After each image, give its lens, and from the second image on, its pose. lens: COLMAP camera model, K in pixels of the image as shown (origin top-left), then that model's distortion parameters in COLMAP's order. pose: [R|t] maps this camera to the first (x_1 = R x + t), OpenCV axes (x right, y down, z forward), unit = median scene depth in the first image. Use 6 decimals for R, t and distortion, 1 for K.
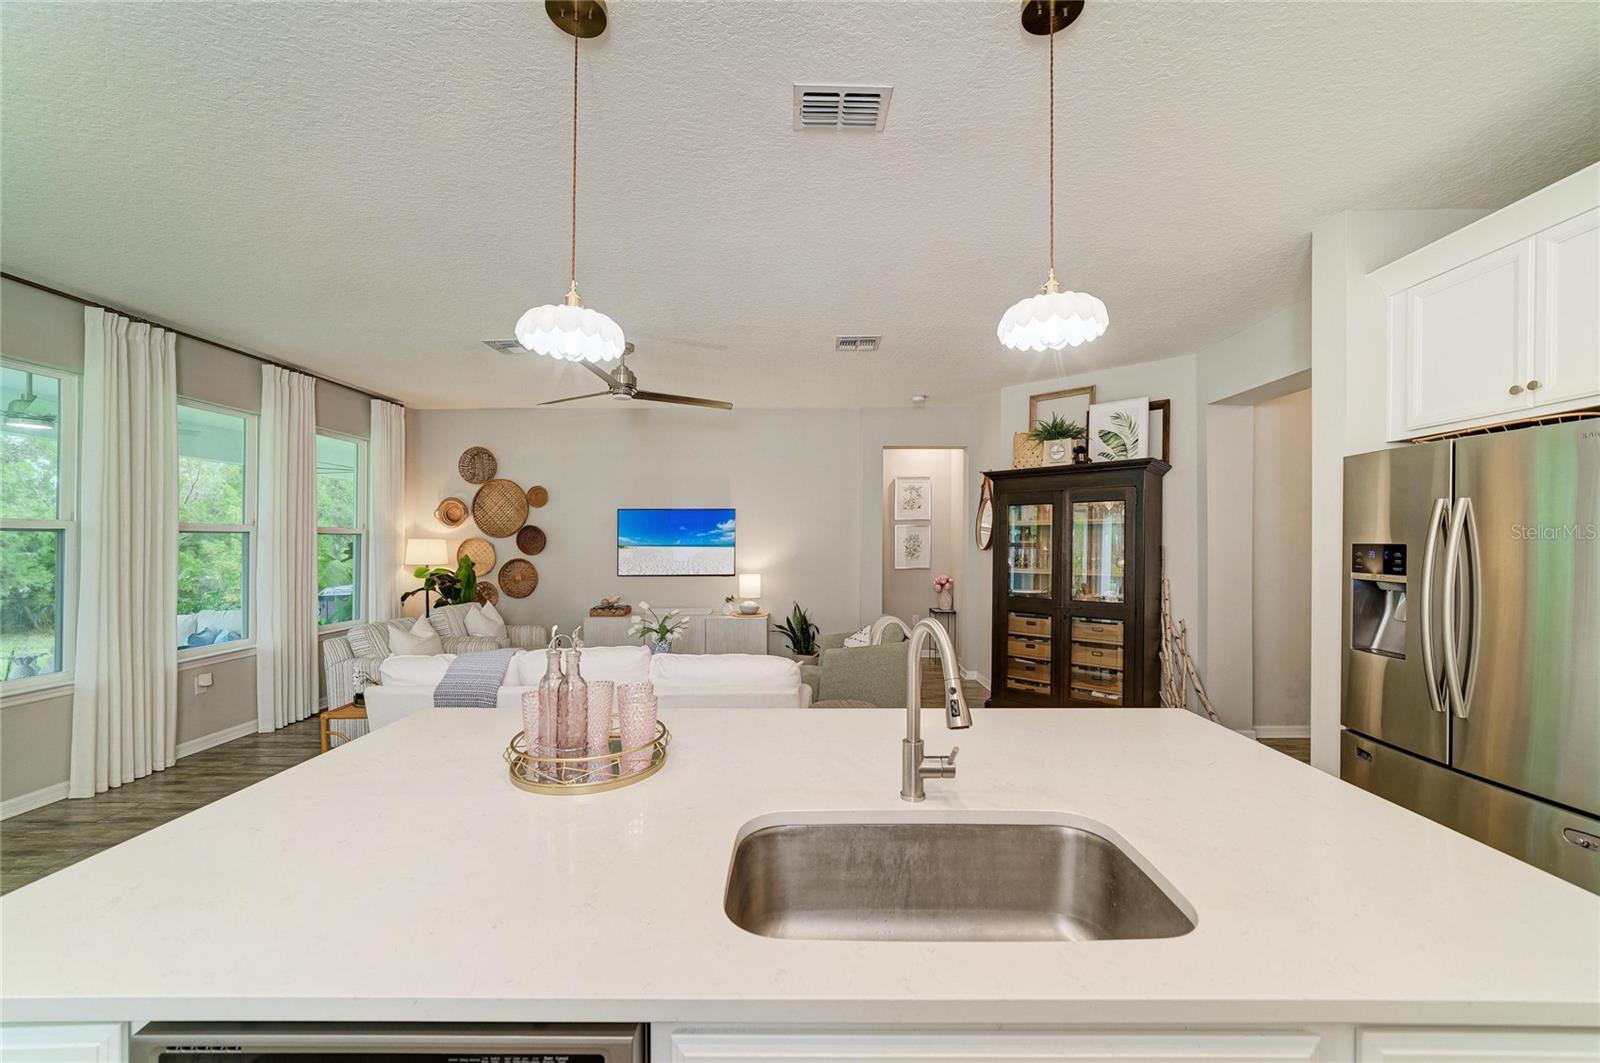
lens RADIAL K [[629.7, 0, 815.5], [0, 629.7, 528.8], [0, 0, 1]] dist [-0.014292, 0.003957]
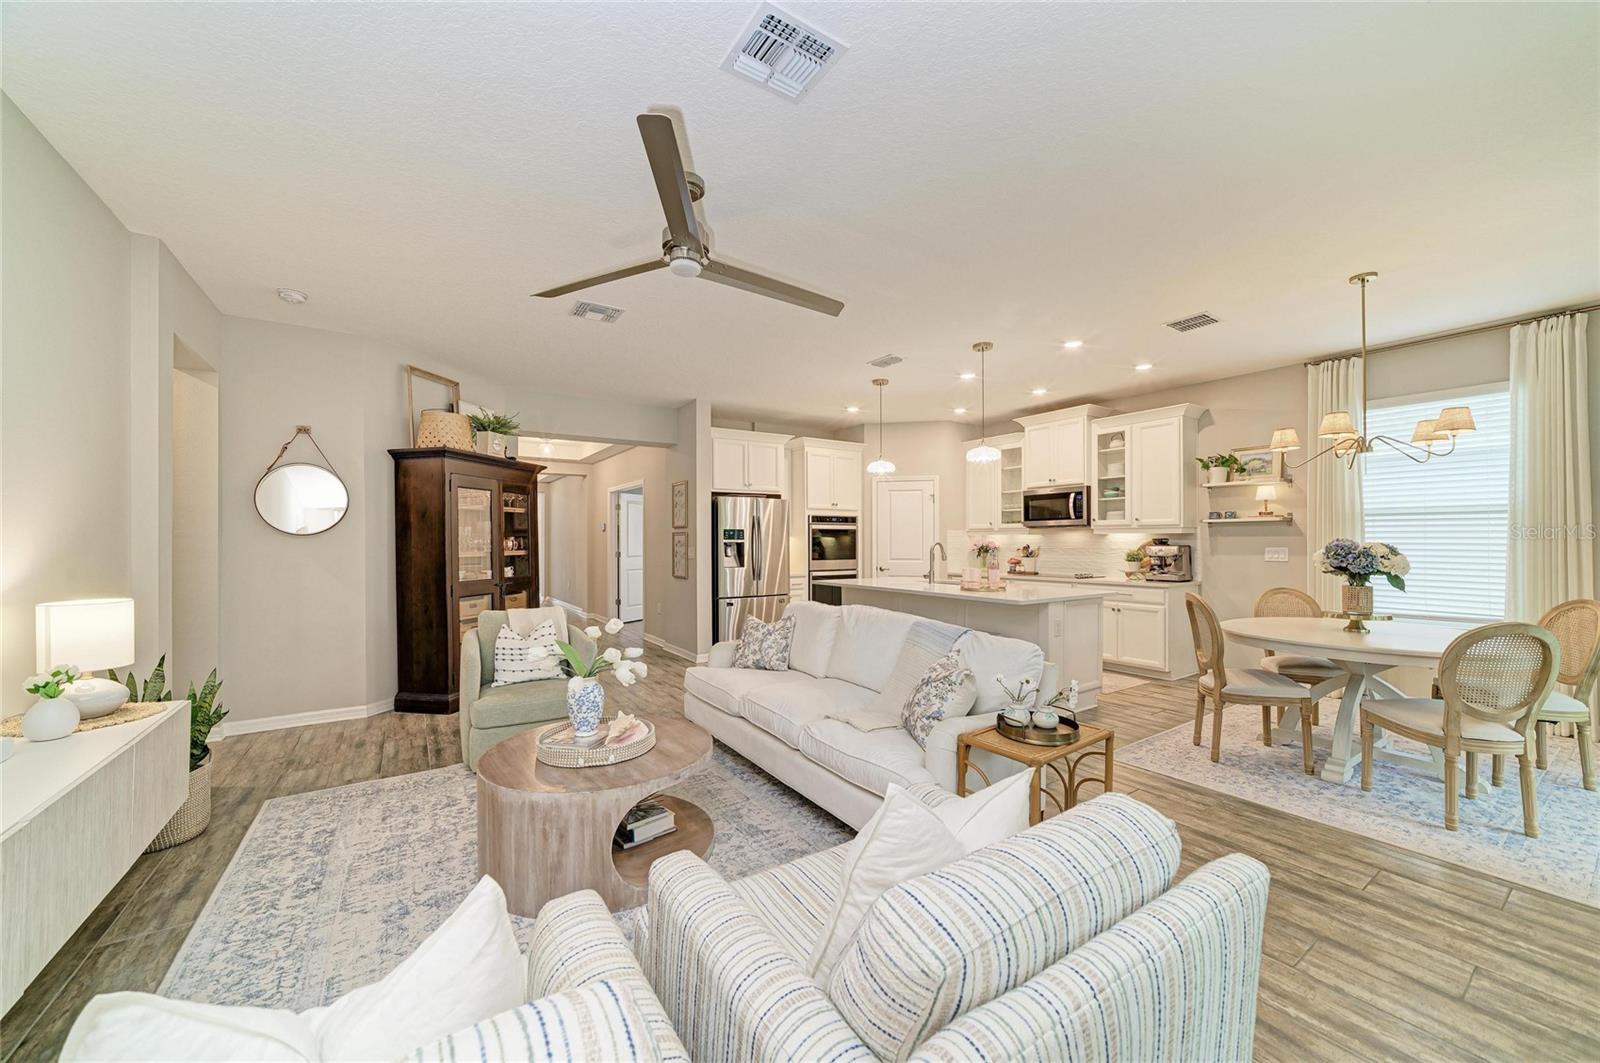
lens RADIAL K [[588.9, 0, 795.0], [0, 588.9, 537.8], [0, 0, 1]] dist [-0.020699, 0.004867]
pose [[-0.547918, 0.004938, 0.836517, -0.586201], [-0.012915, 0.999813, -0.014361, 0.038160], [-0.836432, -0.018673, -0.547752, 0.863495]]
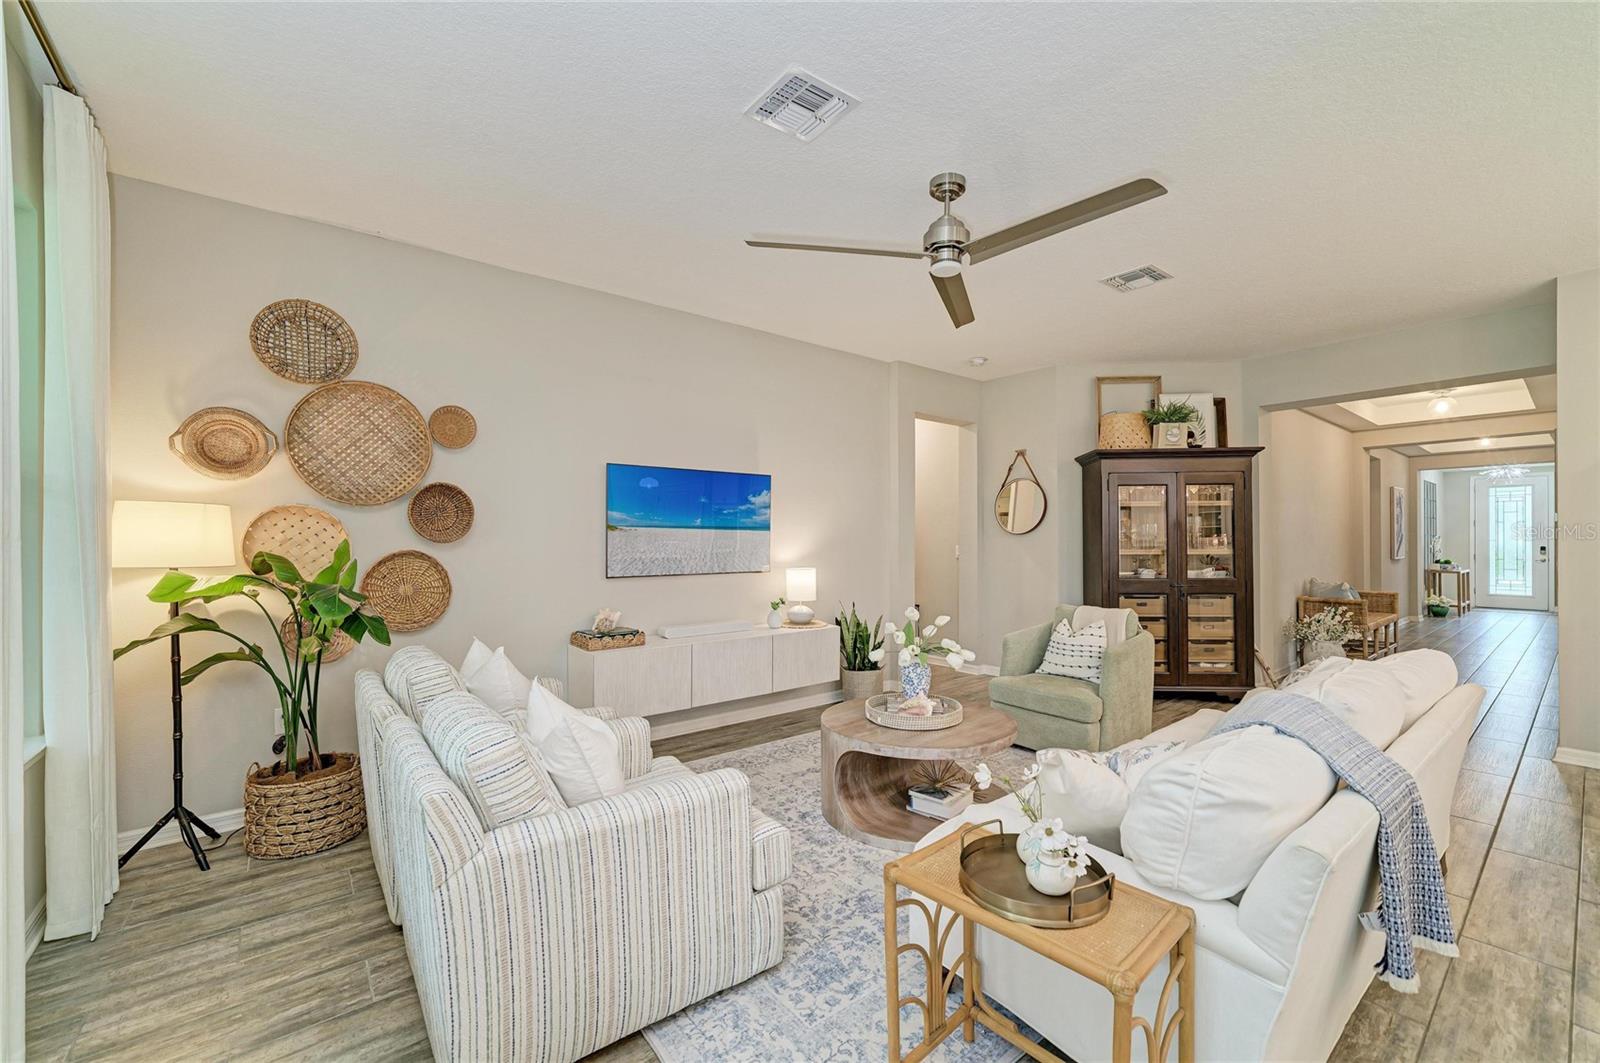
lens RADIAL K [[649.9, 0, 815.1], [0, 649.9, 542.2], [0, 0, 1]] dist [-0.015212, 0.004885]
pose [[0.773747, -0.003972, 0.633482, -0.566487], [-0.008818, 0.999816, 0.017040, 0.030681], [-0.633433, -0.018771, 0.773570, 0.426319]]
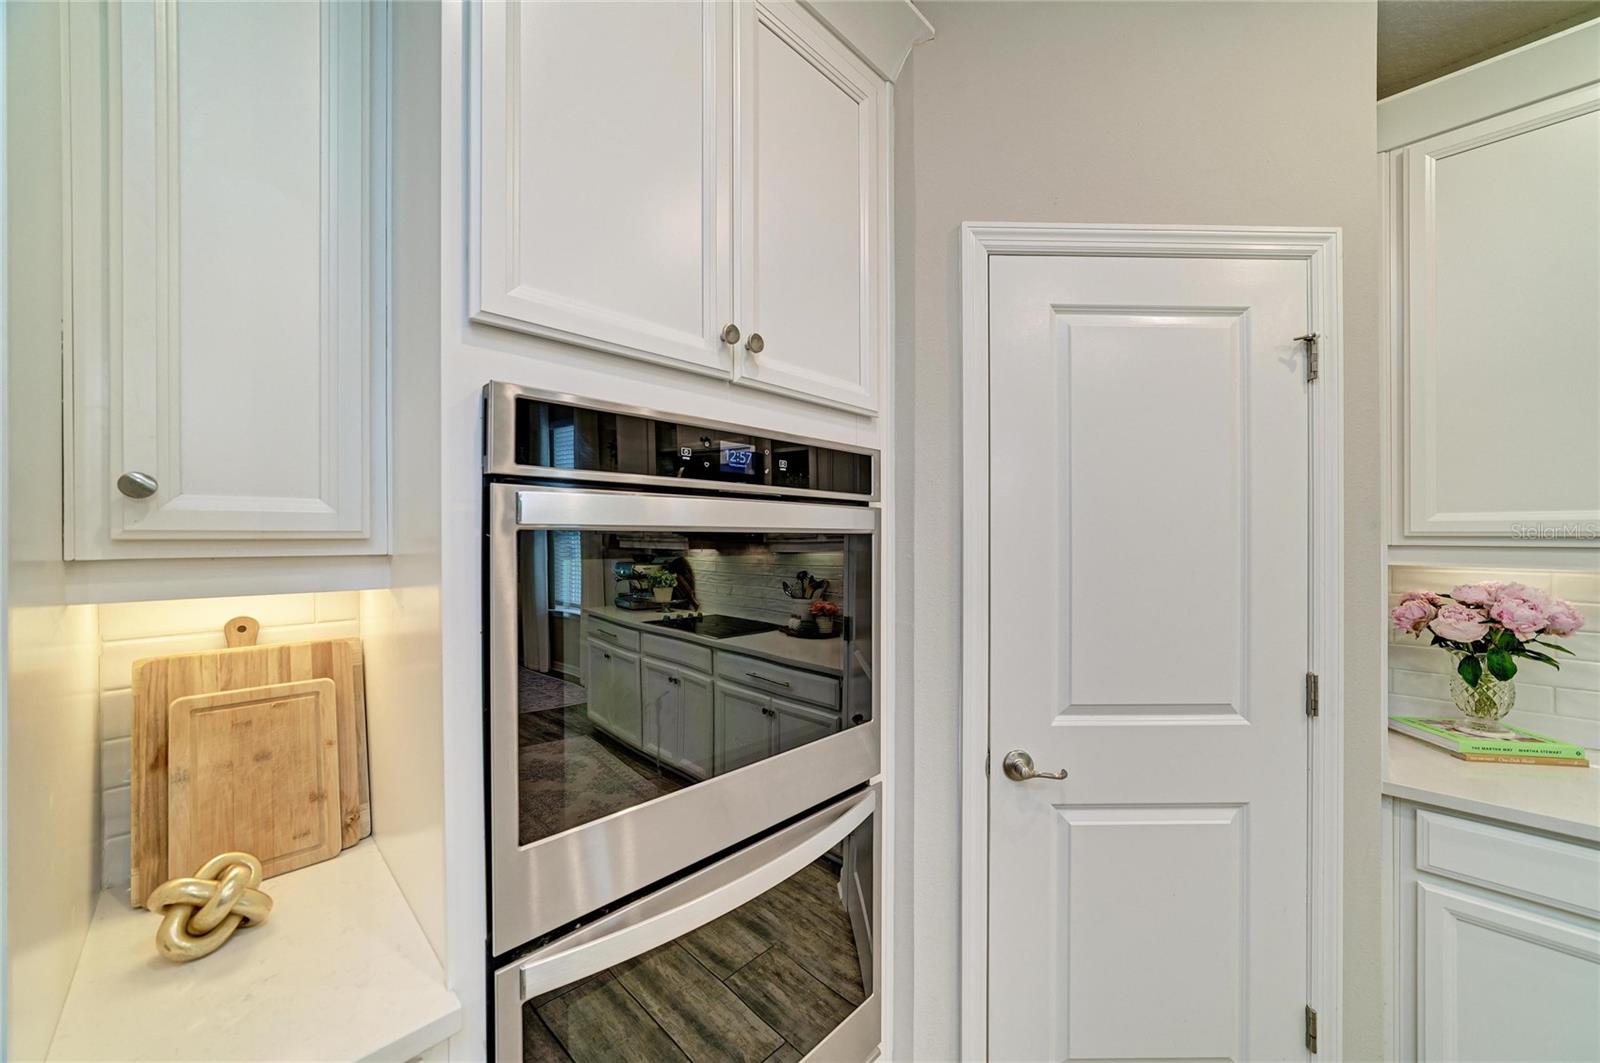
lens RADIAL K [[588.9, 0, 796.9], [0, 588.9, 533.8], [0, 0, 1]] dist [-0.020699, 0.004867]
pose [[-0.703330, 0.001913, 0.710861, 0.258829], [-0.015991, 0.999701, -0.018513, 0.005224], [-0.710683, -0.024388, -0.703089, 0.232722]]
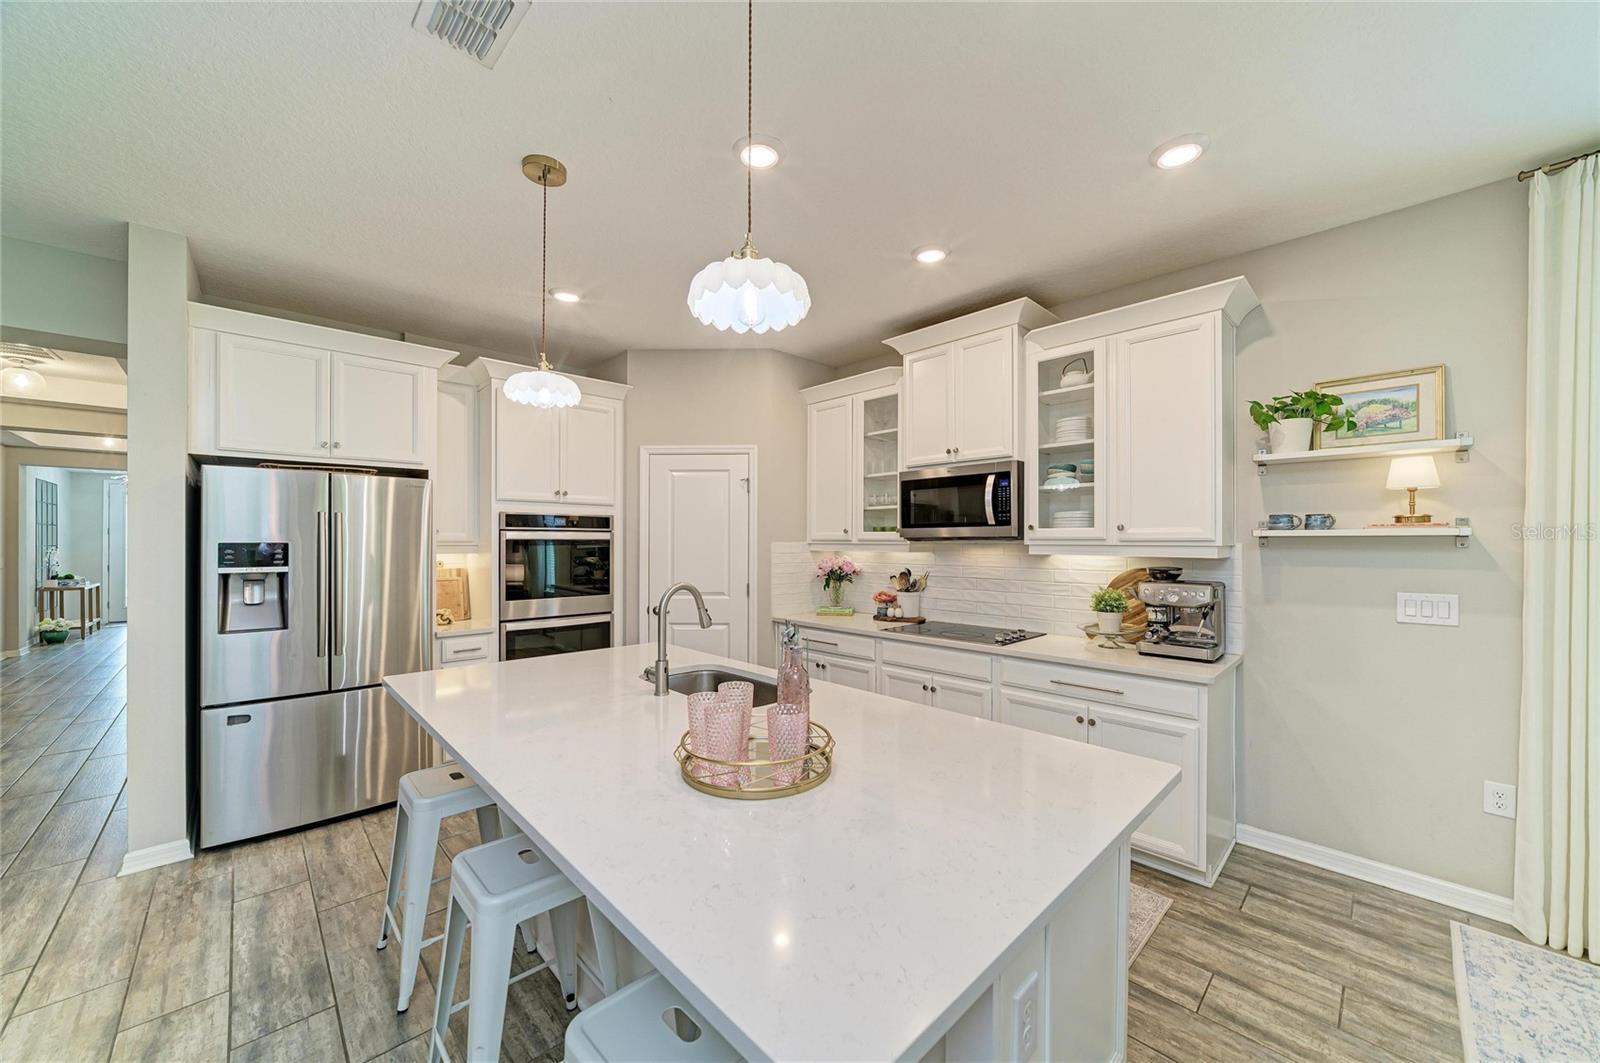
lens RADIAL K [[588.9, 0, 789.0], [0, 588.9, 537.1], [0, 0, 1]] dist [-0.020699, 0.004867]
pose [[-0.684519, 0.002389, 0.728991, -0.255971], [-0.014245, 0.999760, -0.016652, 0.006093], [-0.728856, -0.021783, -0.684321, 0.390057]]
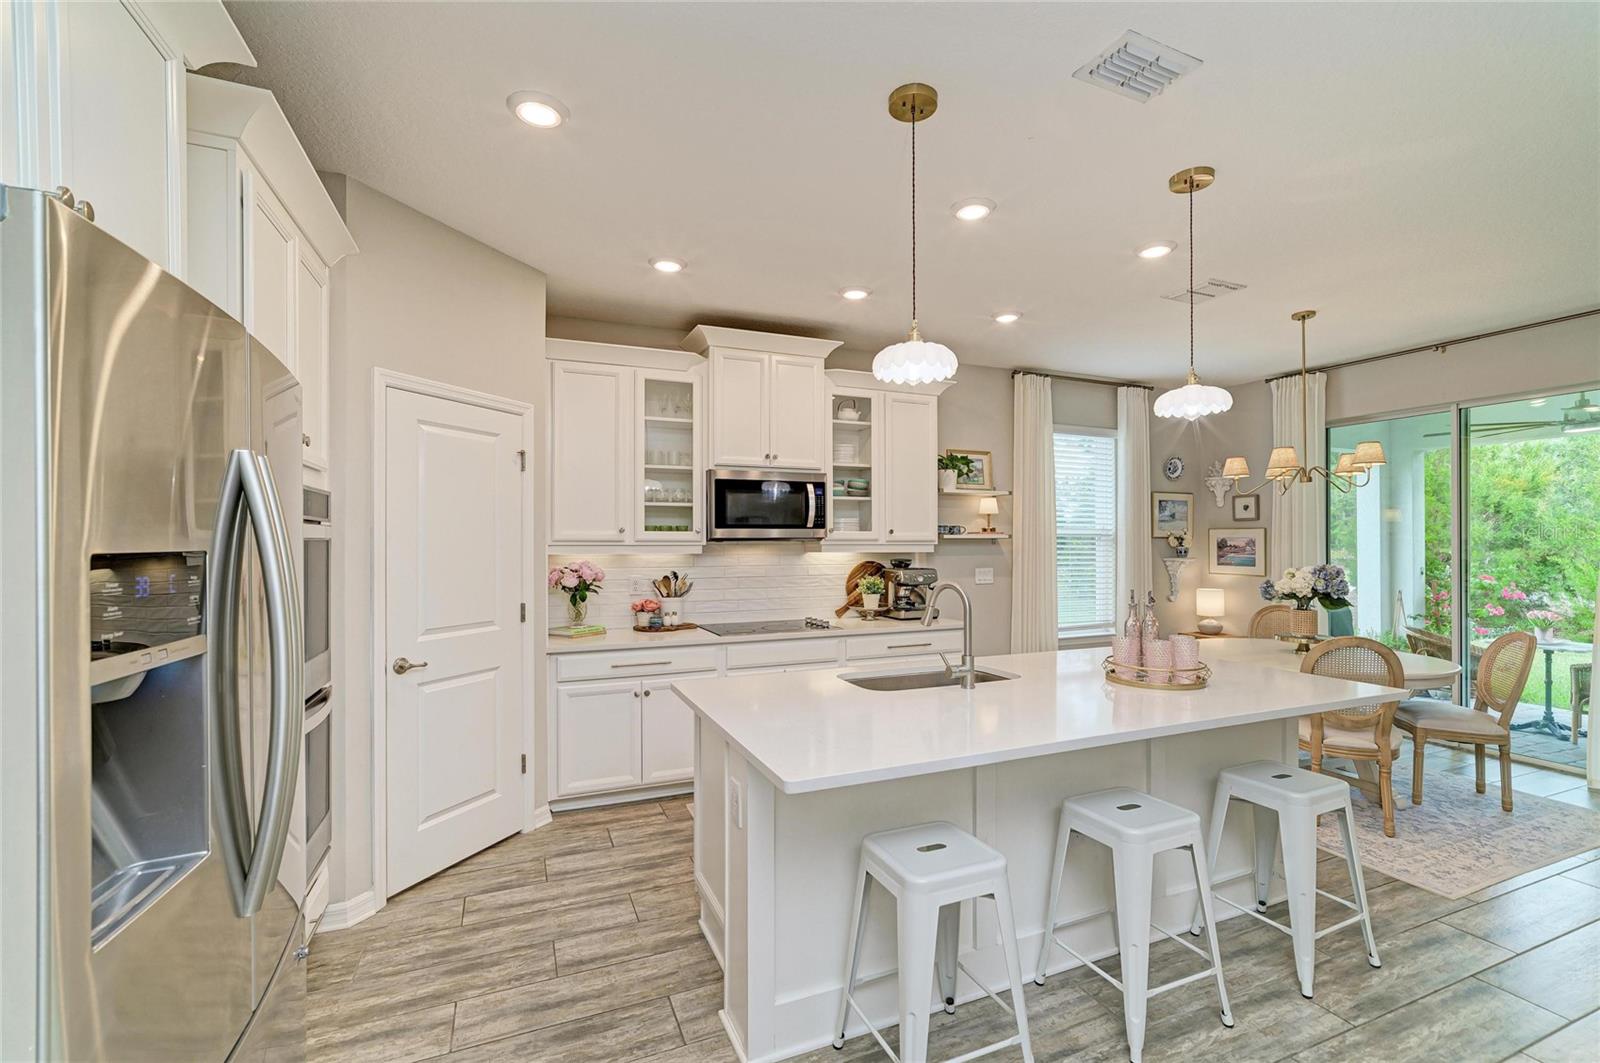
lens RADIAL K [[695.1, 0, 818.6], [0, 695.1, 541.7], [0, 0, 1]] dist [-0.012493, 0.003935]
pose [[-0.919284, 0.000080, -0.393595, 0.277929], [0.006567, 0.999864, -0.015134, 0.009358], [0.393540, -0.016498, -0.919159, 0.557300]]
